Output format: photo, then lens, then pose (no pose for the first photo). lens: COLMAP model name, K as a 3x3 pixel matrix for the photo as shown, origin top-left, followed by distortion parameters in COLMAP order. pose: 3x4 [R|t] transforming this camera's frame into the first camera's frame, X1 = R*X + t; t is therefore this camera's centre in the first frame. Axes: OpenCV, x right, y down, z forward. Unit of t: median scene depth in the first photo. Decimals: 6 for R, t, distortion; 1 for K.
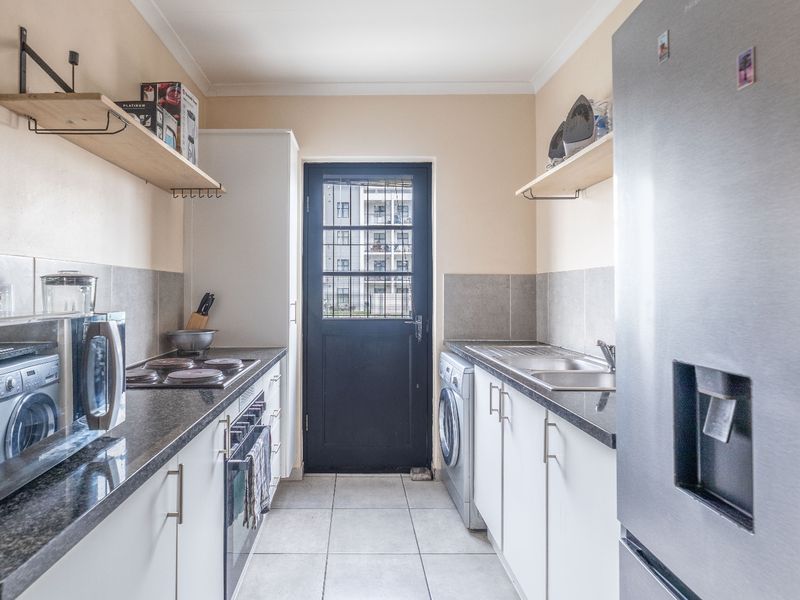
lens RADIAL K [[445.2, 0, 358.0], [0, 445.2, 285.7], [0, 0, 1]] dist [-0.007391, 0.000012]
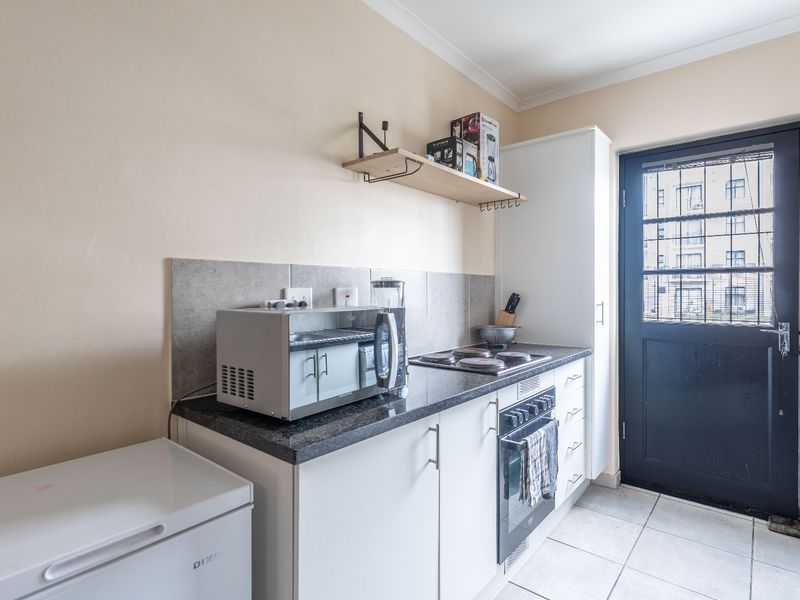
lens RADIAL K [[434.4, 0, 389.3], [0, 434.4, 297.5], [0, 0, 1]] dist [-0.002451, -0.000694]
pose [[0.757363, 0.008162, -0.652943, 0.149359], [0.009198, 0.999689, 0.023166, -0.000917], [0.652929, -0.023550, 0.757053, -0.024301]]
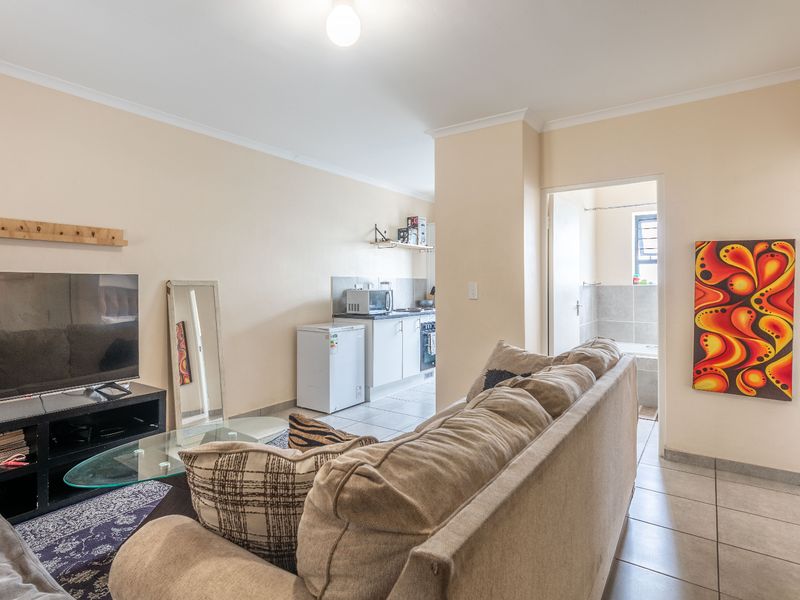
lens RADIAL K [[434.4, 0, 389.3], [0, 434.4, 297.5], [0, 0, 1]] dist [-0.002451, -0.000694]
pose [[0.809294, 0.016115, -0.587183, 1.056198], [0.007186, 0.999277, 0.037329, -0.016253], [0.587360, -0.034430, 0.808593, -1.356466]]
